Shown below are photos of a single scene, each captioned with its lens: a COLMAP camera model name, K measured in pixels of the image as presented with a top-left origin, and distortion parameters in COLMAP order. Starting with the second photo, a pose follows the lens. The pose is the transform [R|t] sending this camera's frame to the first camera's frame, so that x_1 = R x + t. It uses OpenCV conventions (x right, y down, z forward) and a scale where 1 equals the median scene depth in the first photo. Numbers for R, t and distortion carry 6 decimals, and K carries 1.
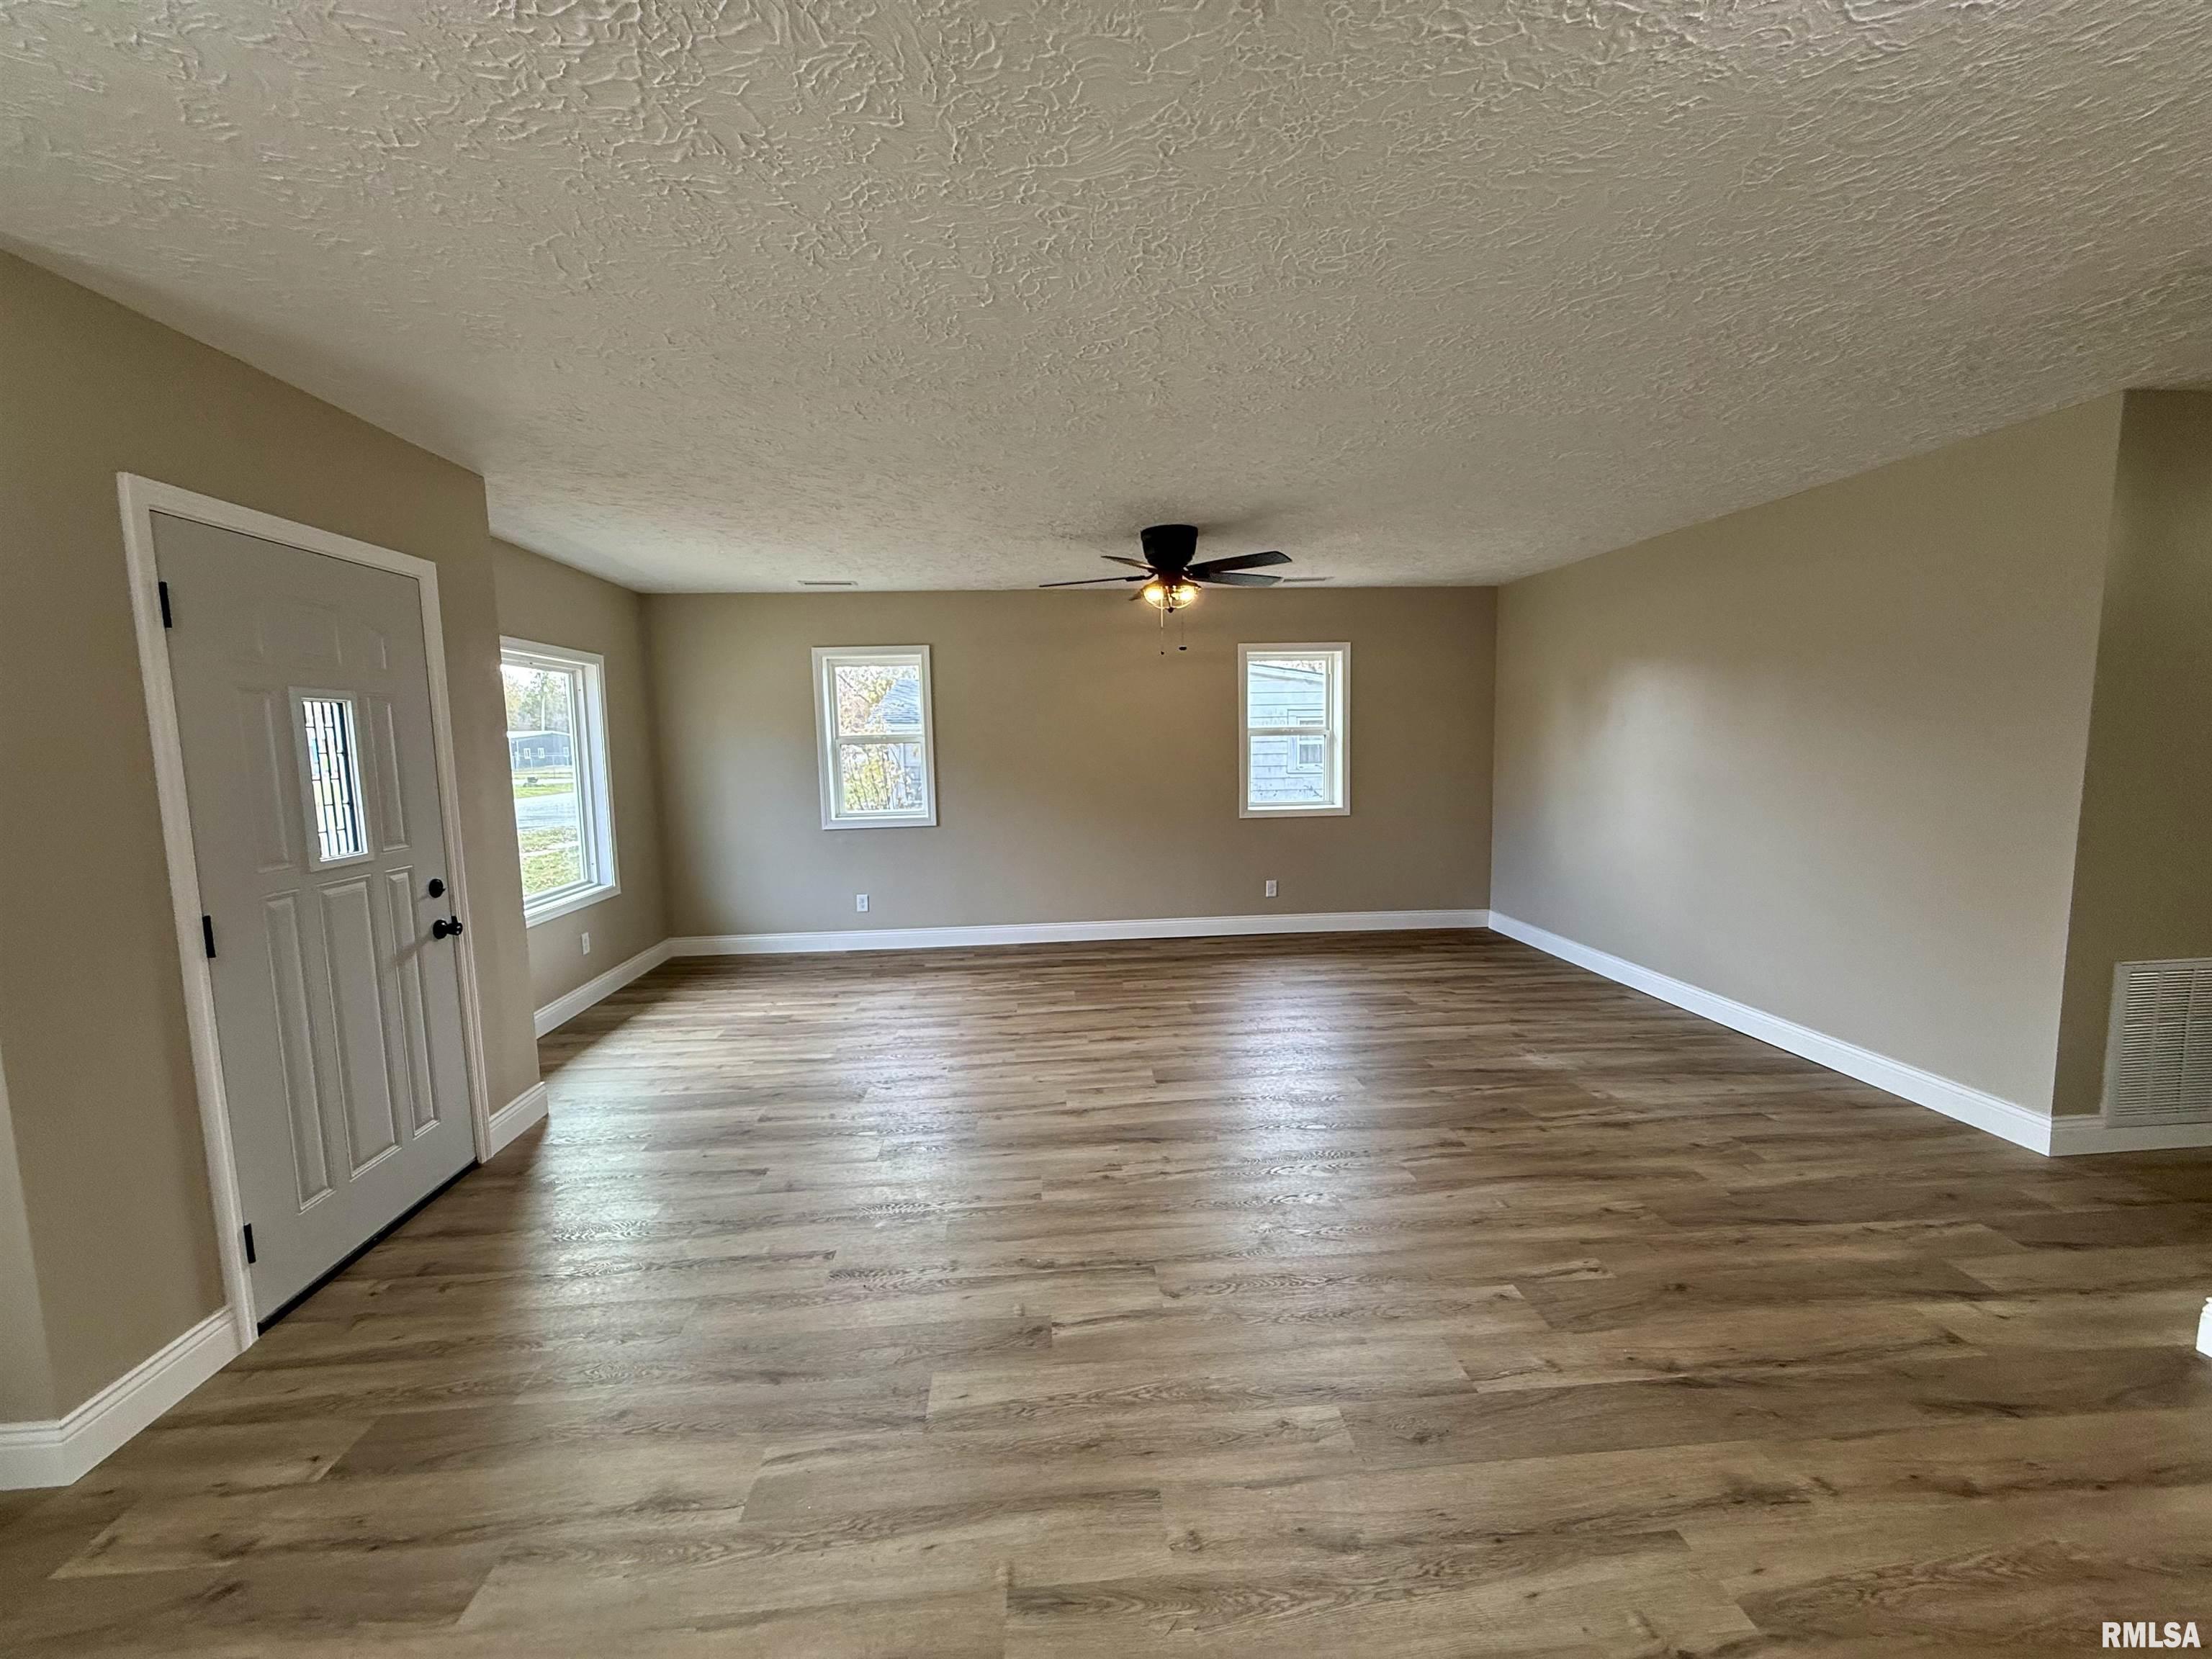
lens RADIAL K [[880.5, 0, 1095.5], [0, 880.5, 831.5], [0, 0, 1]] dist [-0.001467, 0.000410]
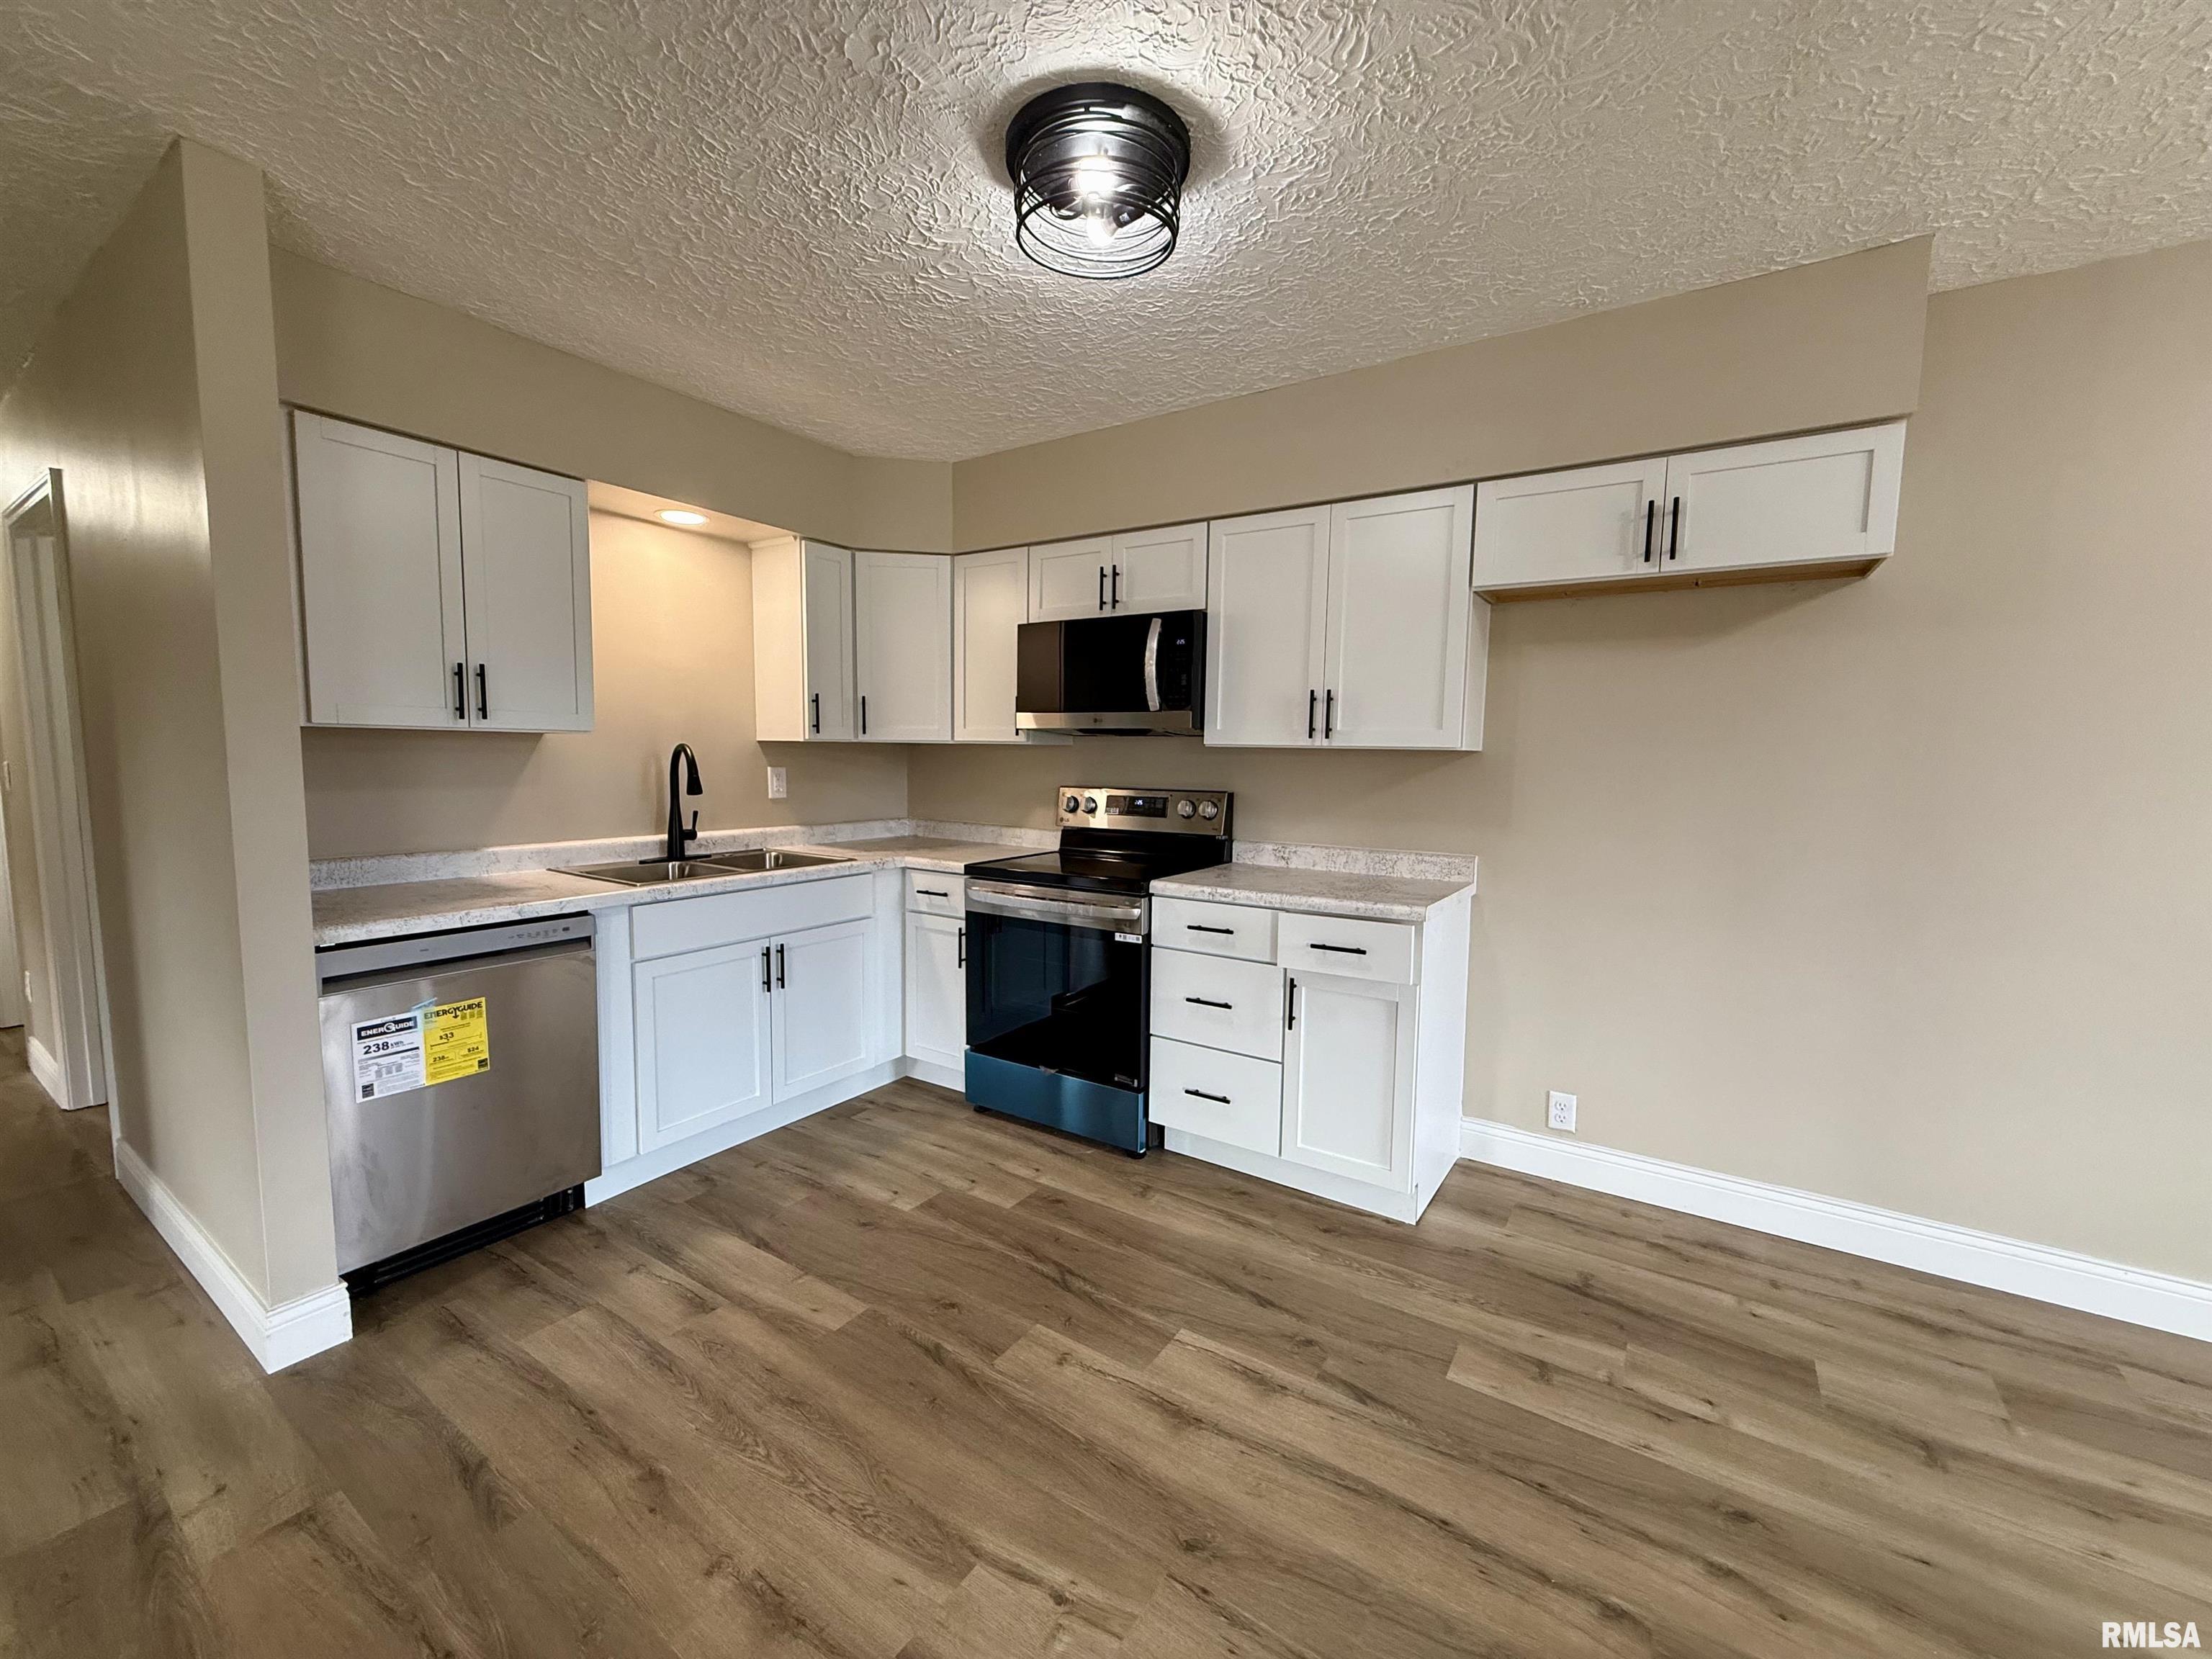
lens RADIAL K [[880.5, 0, 1098.1], [0, 880.5, 827.4], [0, 0, 1]] dist [-0.001467, 0.000410]
pose [[-0.785494, -0.042776, 0.617389, 0.027200], [0.067714, 0.985678, 0.154445, -0.038217], [-0.615153, 0.163122, -0.771348, 0.774806]]
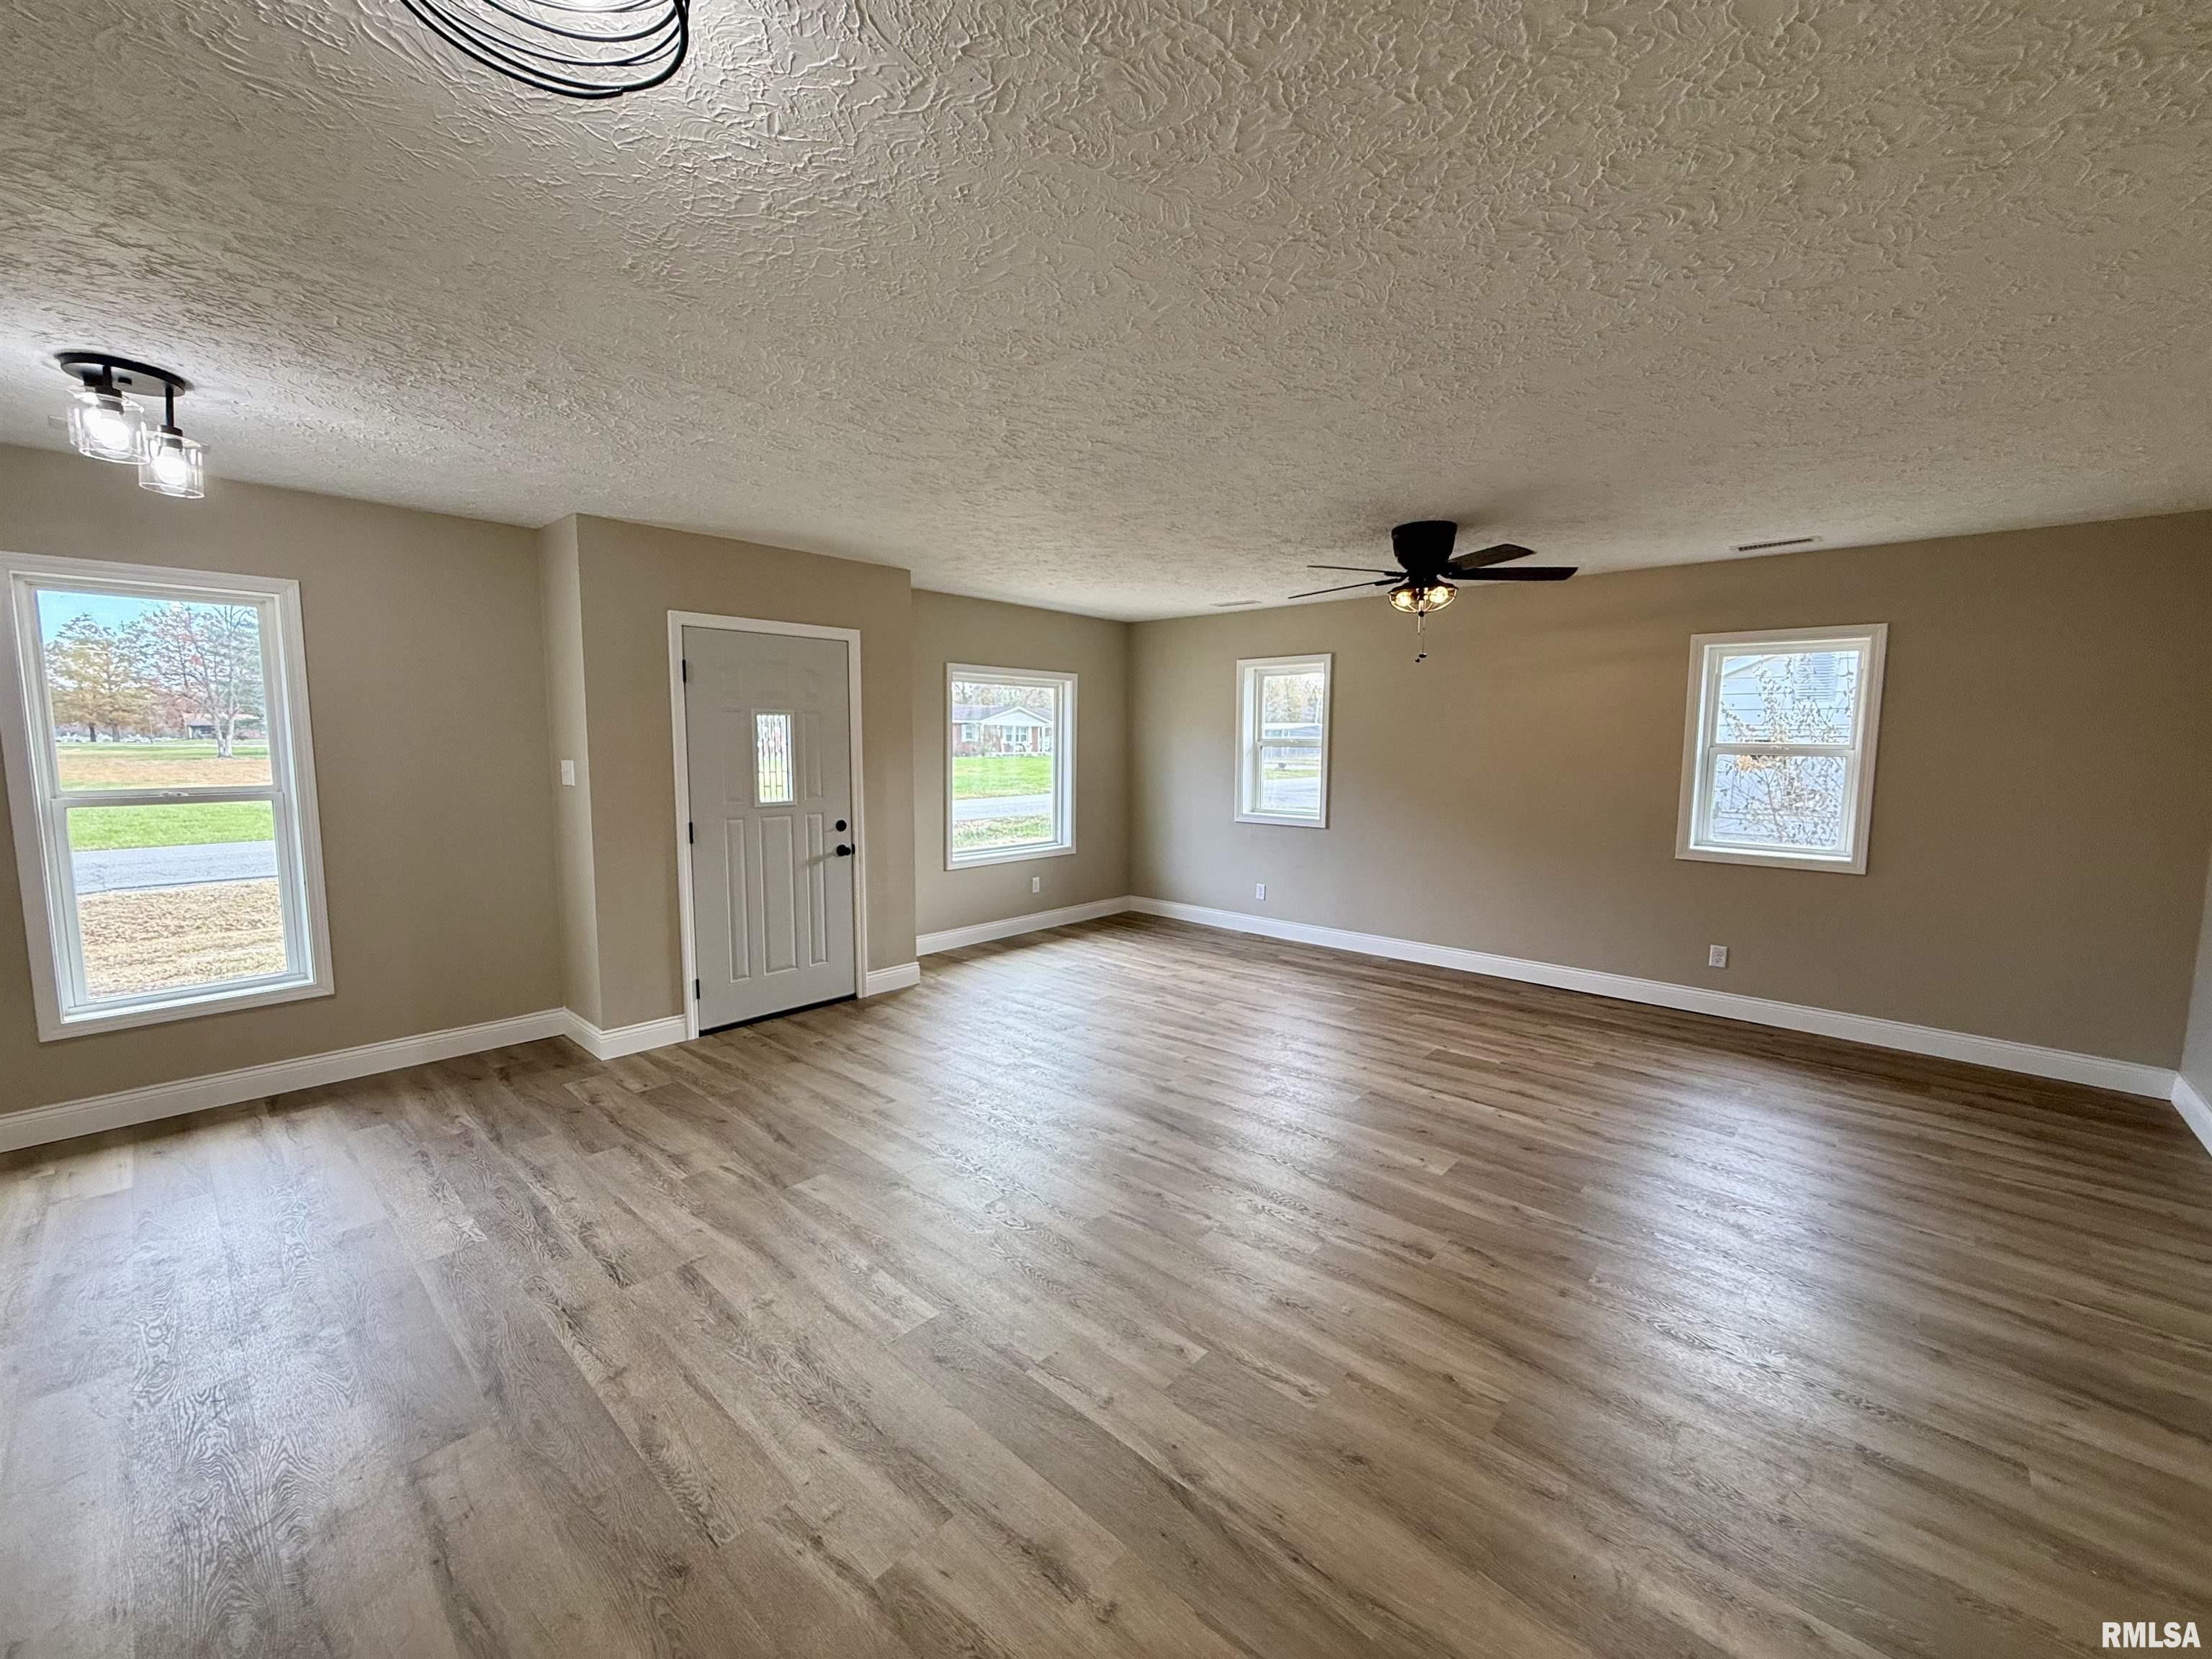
lens RADIAL K [[880.5, 0, 1099.9], [0, 880.5, 832.8], [0, 0, 1]] dist [-0.001467, 0.000410]
pose [[0.688324, 0.105552, -0.717683, 0.819102], [-0.100342, 0.993700, 0.049909, -0.056988], [0.718430, 0.037660, 0.694579, 0.197689]]
